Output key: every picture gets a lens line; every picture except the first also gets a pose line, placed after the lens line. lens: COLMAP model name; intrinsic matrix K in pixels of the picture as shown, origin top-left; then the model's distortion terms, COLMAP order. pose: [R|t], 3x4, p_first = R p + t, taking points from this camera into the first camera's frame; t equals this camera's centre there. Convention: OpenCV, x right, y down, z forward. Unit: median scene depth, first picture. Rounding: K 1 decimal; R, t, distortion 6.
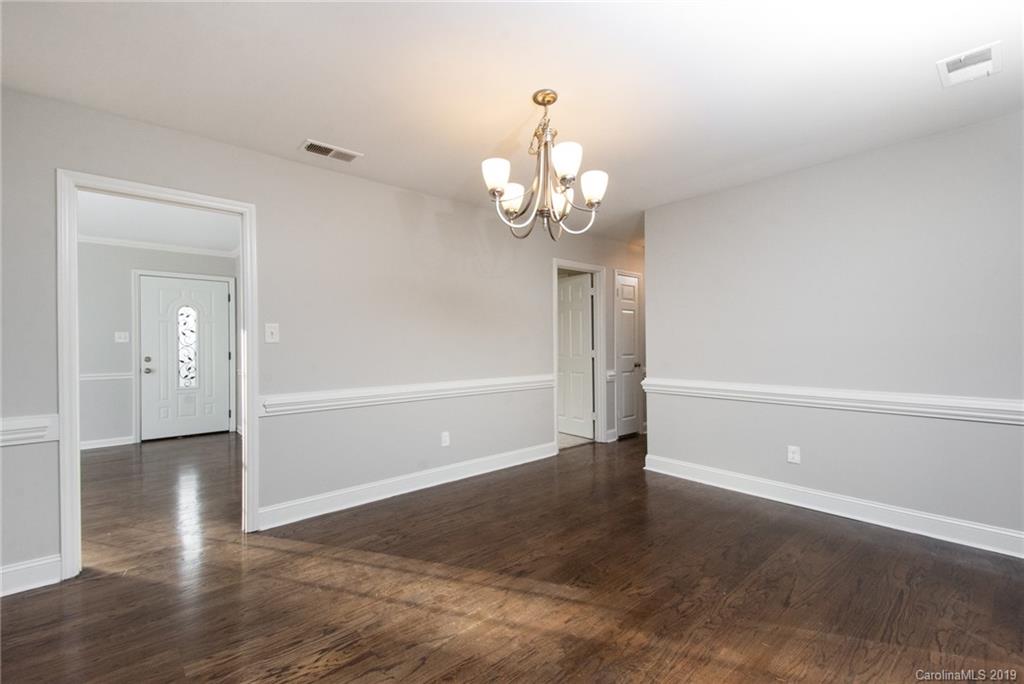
lens RADIAL K [[444.1, 0, 512.0], [0, 444.1, 342.0], [0, 0, 1]] dist [0.037434, 0.000084]
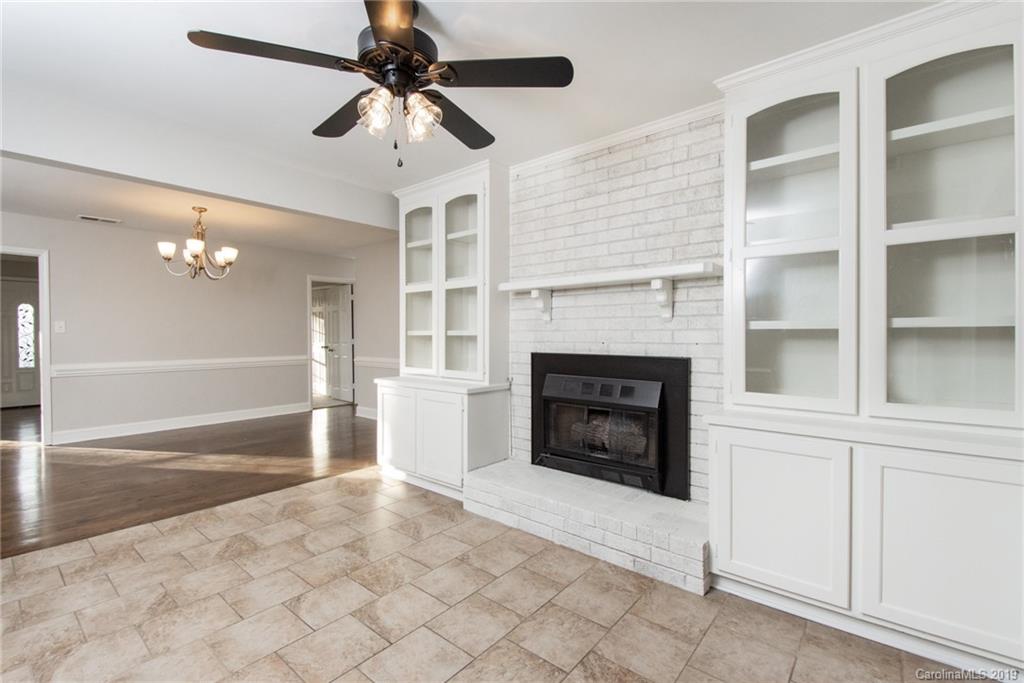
lens RADIAL K [[452.2, 0, 518.7], [0, 452.2, 336.4], [0, 0, 1]] dist [0.015952, -0.013062]
pose [[0.987827, 0.003086, 0.155525, 0.595495], [-0.004276, 0.999964, 0.007319, -0.003561], [-0.155497, -0.007895, 0.987805, -0.615968]]
